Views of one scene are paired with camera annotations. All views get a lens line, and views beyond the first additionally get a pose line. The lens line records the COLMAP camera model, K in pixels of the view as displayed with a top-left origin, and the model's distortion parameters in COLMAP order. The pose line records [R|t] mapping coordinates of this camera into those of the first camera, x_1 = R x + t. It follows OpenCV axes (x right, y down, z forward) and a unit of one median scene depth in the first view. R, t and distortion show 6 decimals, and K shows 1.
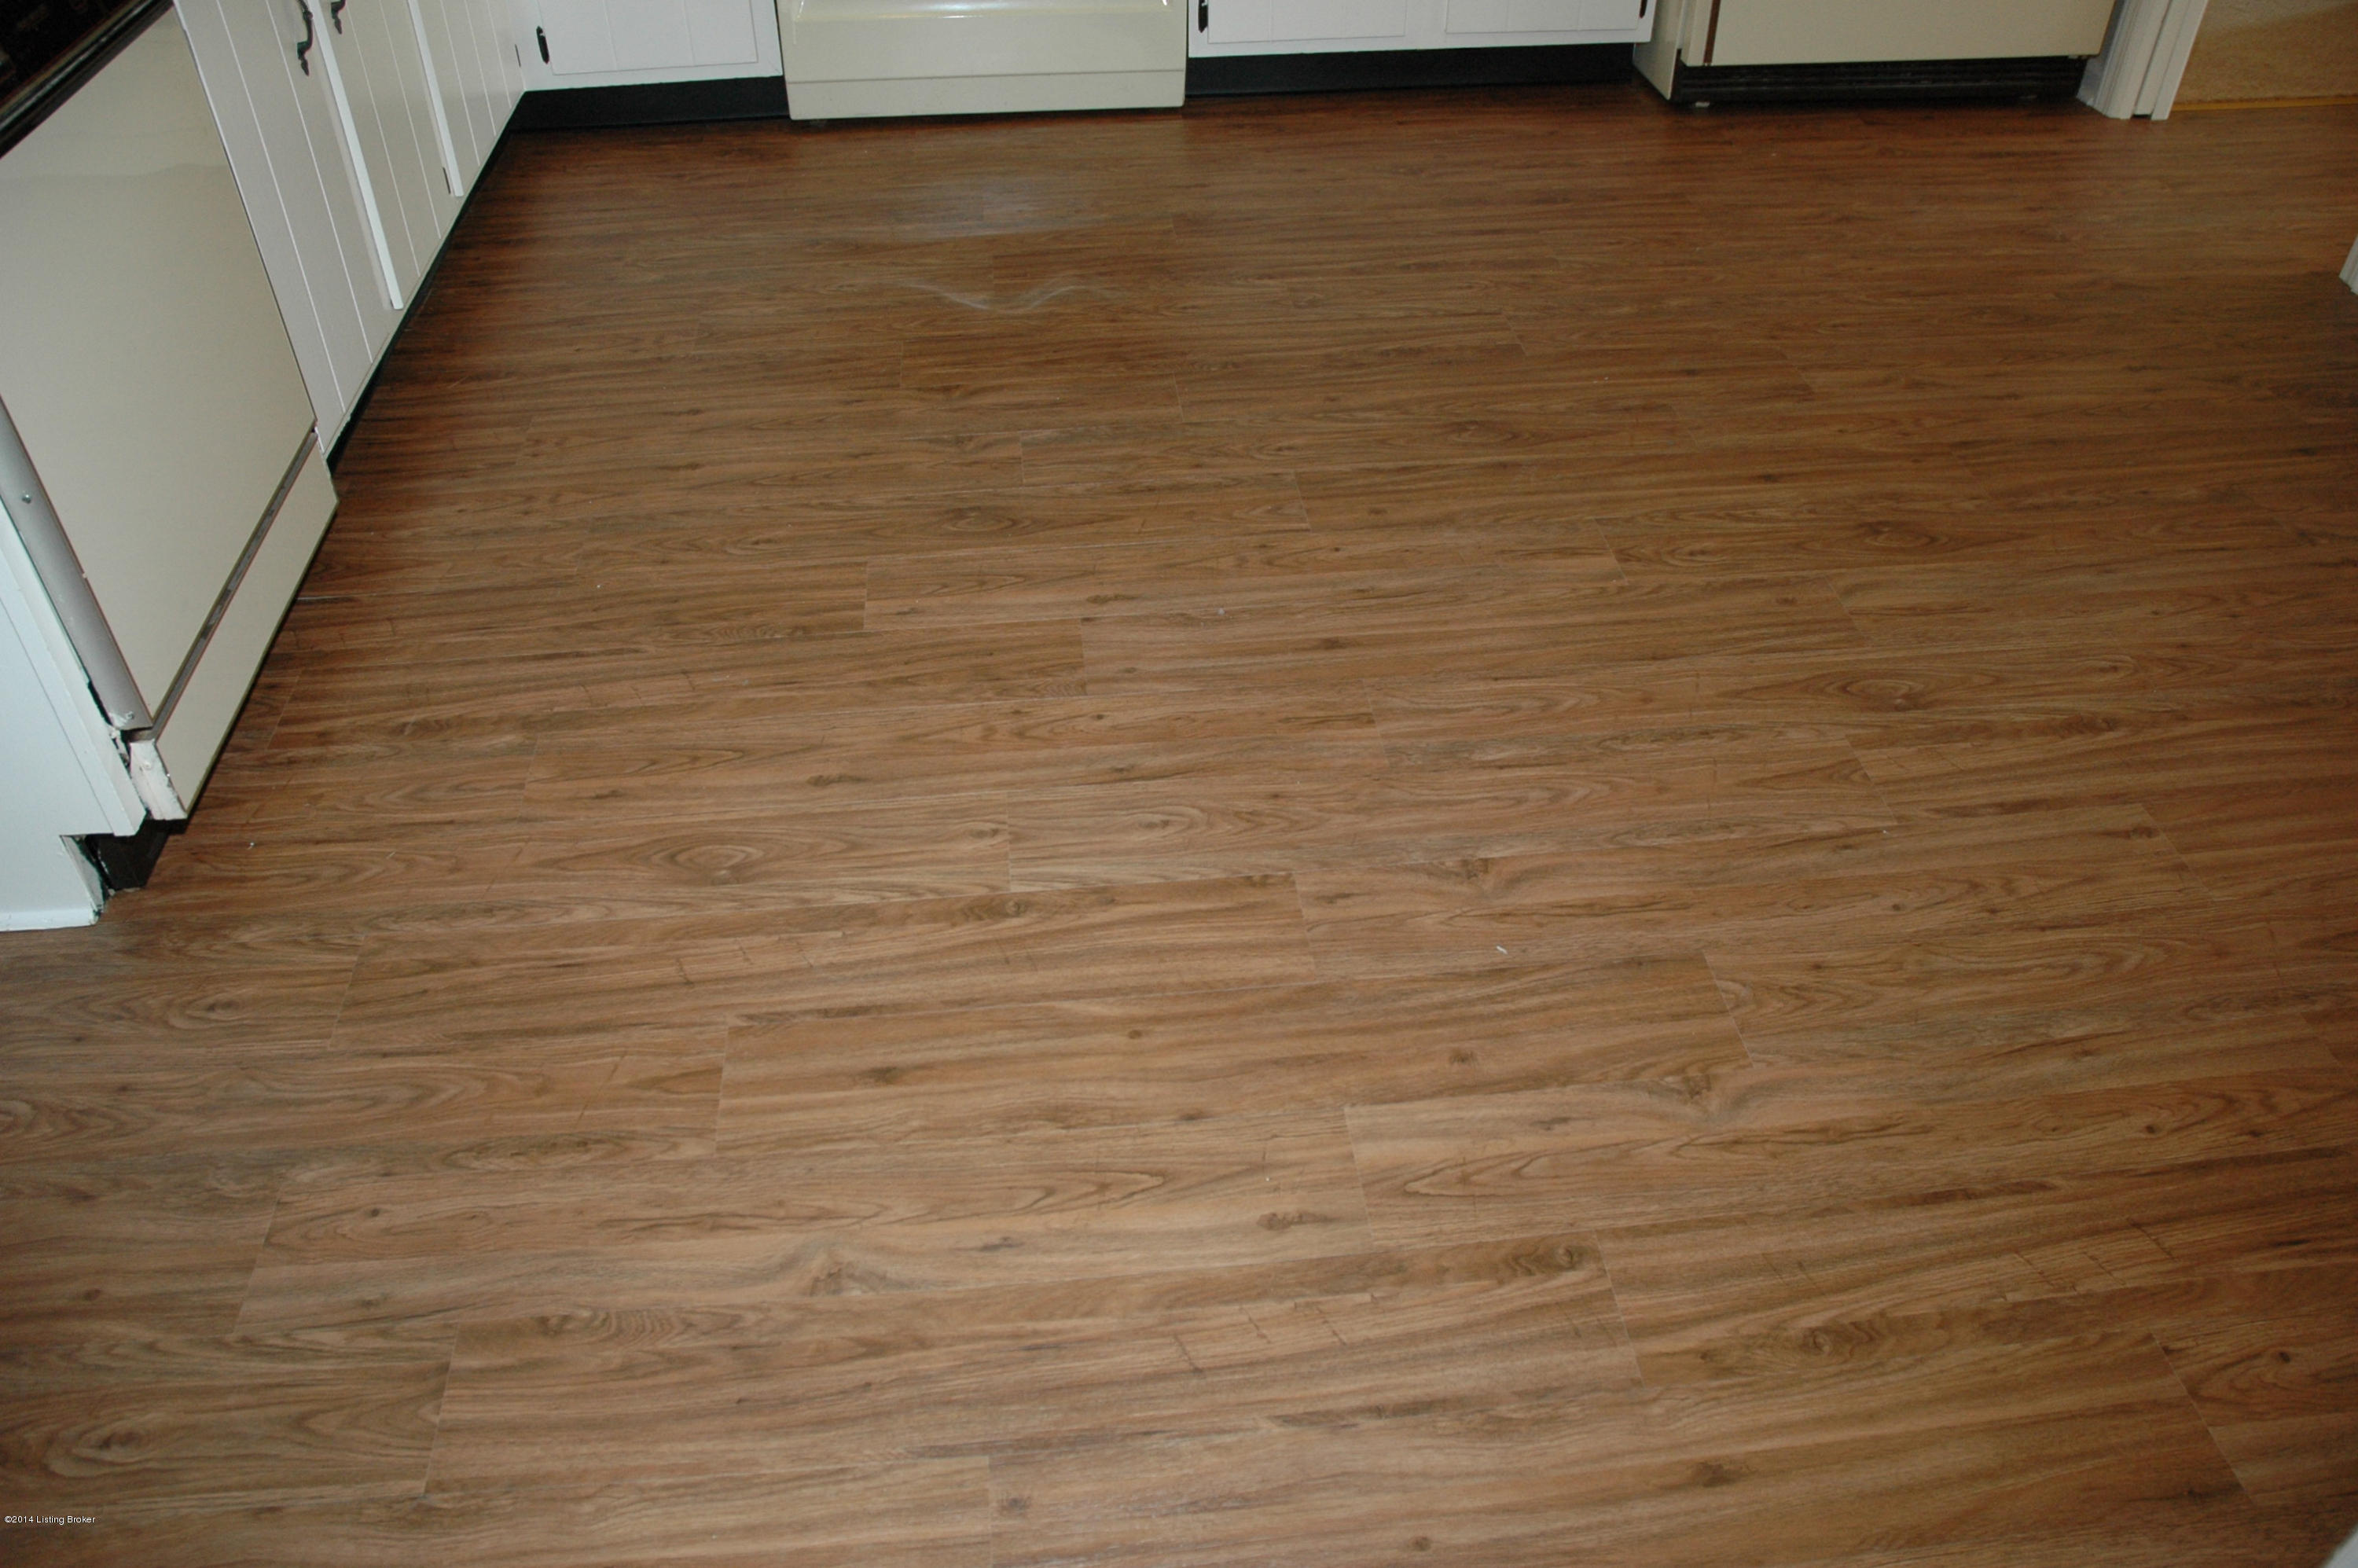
lens RADIAL K [[1749.2, 0, 1177.2], [0, 1749.2, 650.7], [0, 0, 1]] dist [-0.002153, -0.000213]
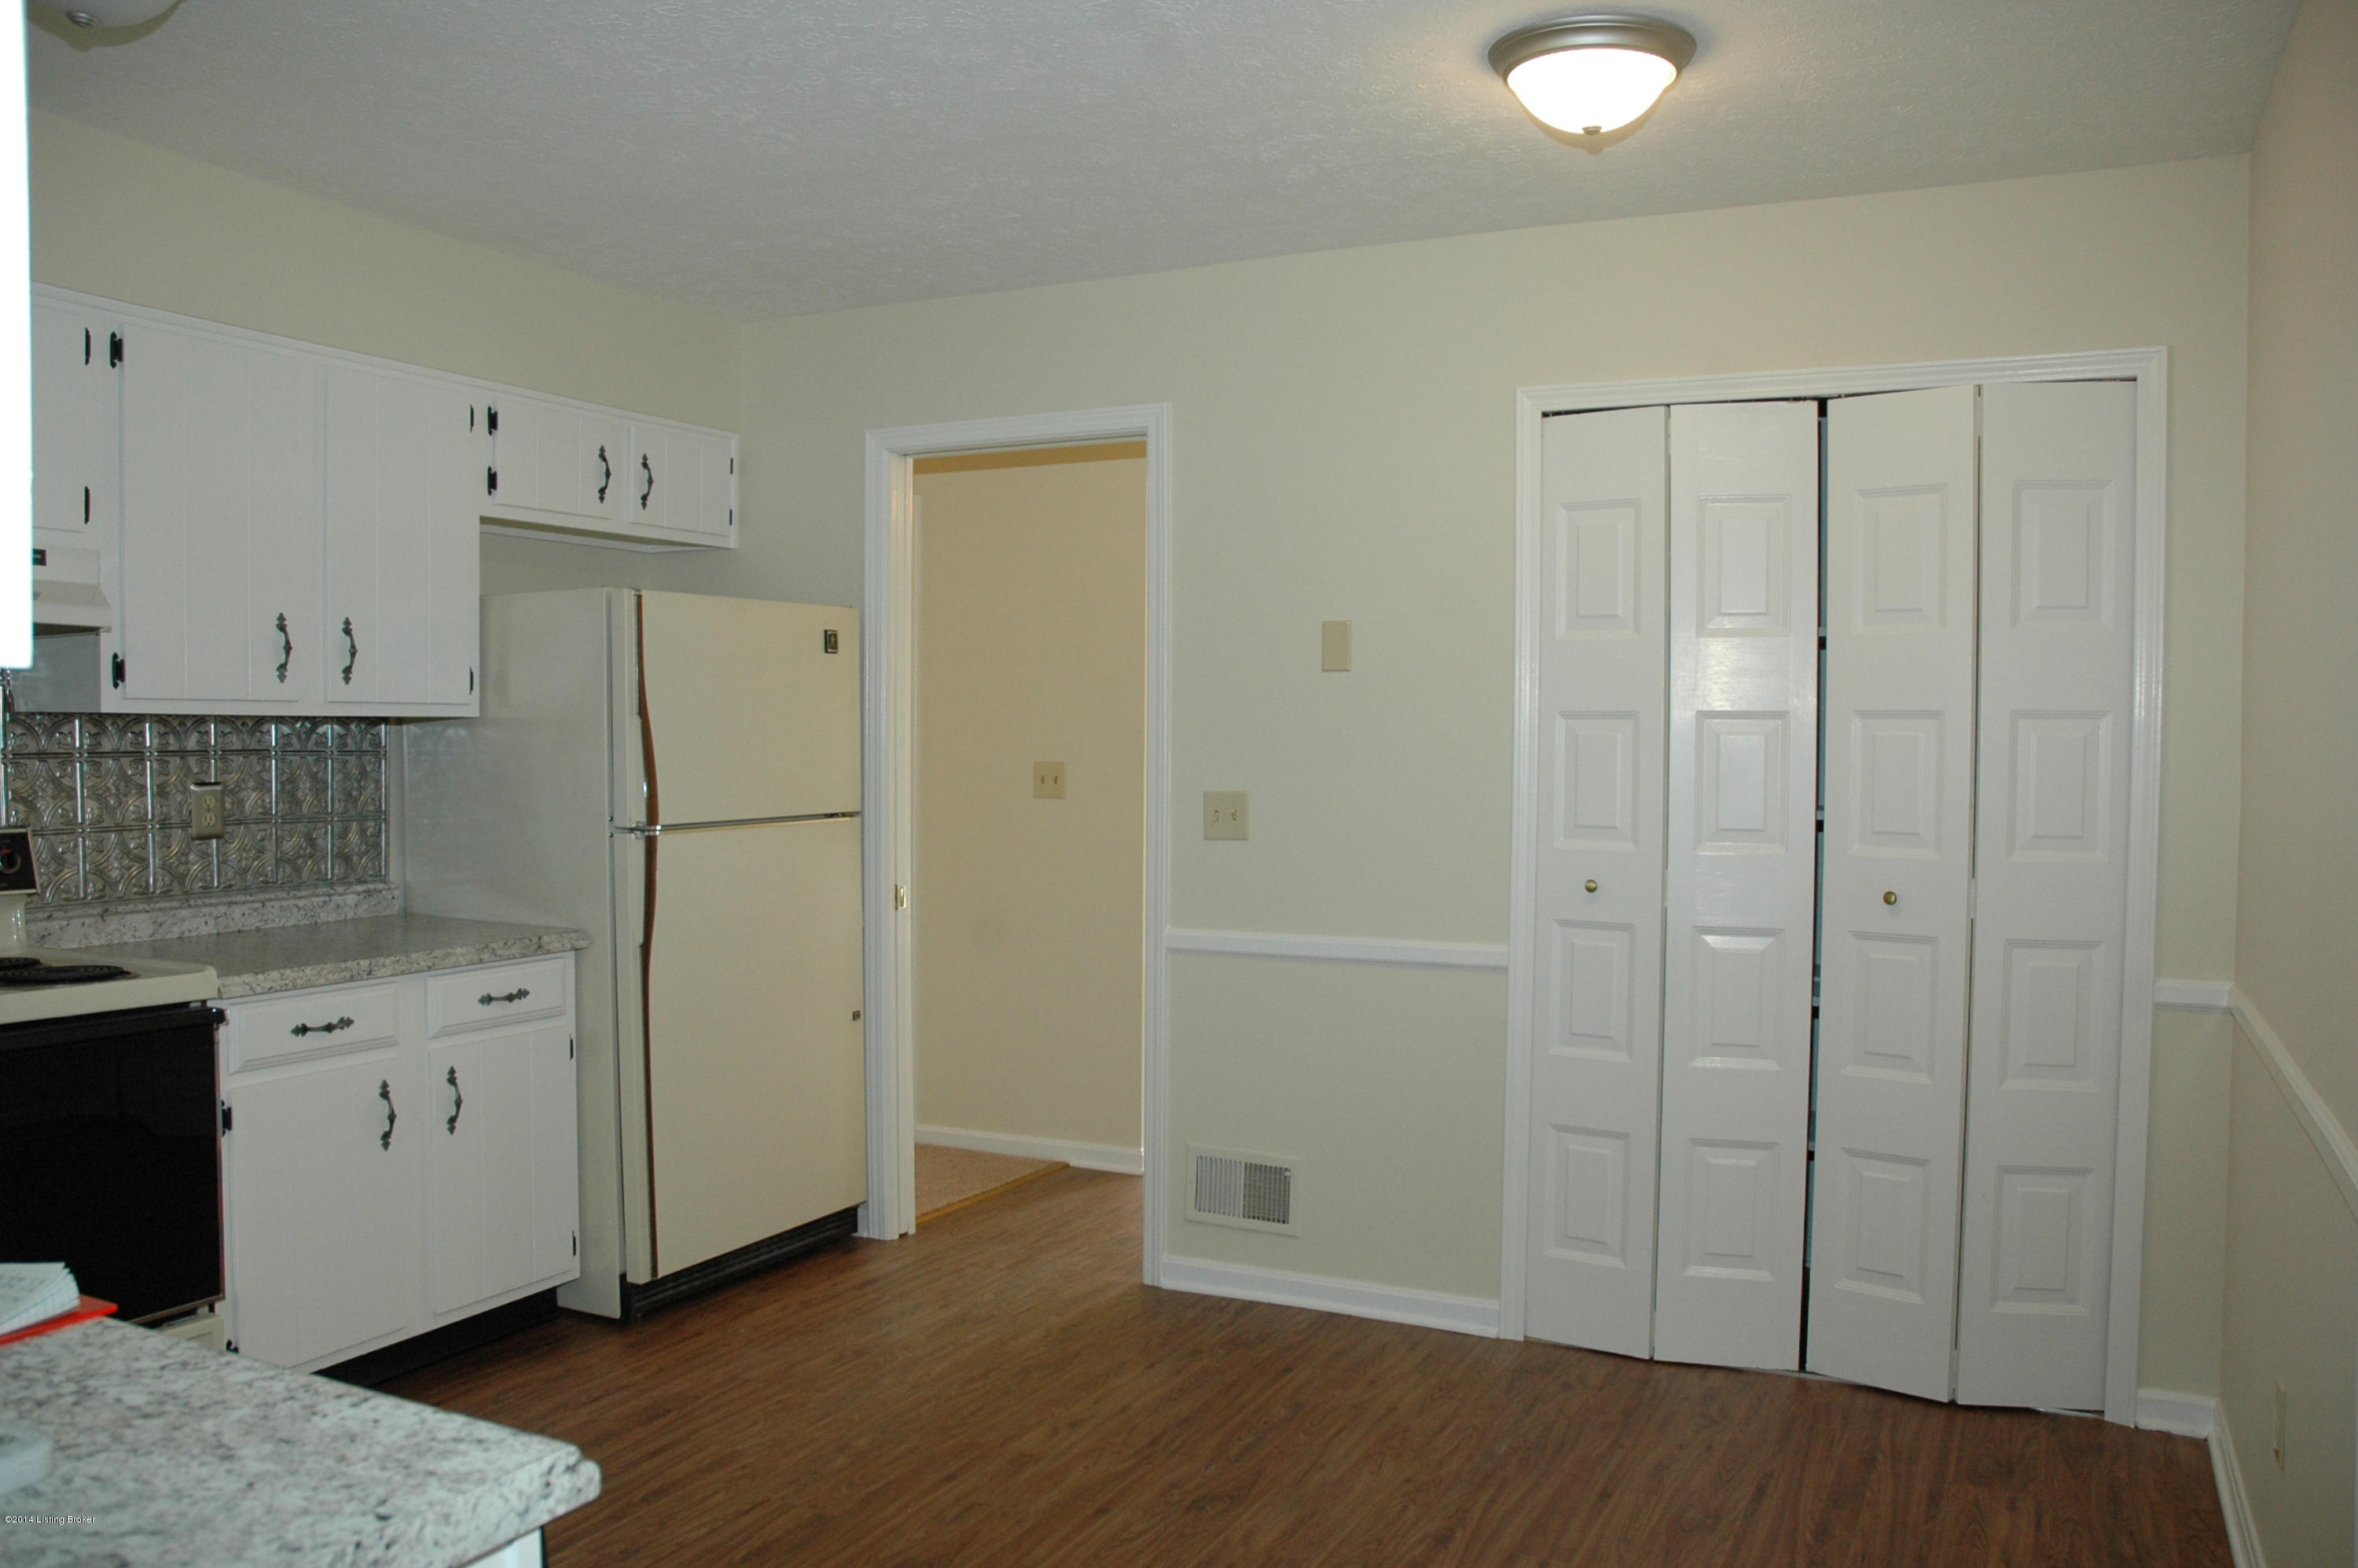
lens RADIAL K [[1826.5, 0, 1179.0], [0, 1826.5, 784.0], [0, 0, 1]] dist [-0.113787, -0.000872]
pose [[0.540223, -0.029511, 0.841004, -0.493846], [0.507949, 0.808226, -0.297923, -0.079624], [-0.670930, 0.588132, 0.451612, 0.068798]]
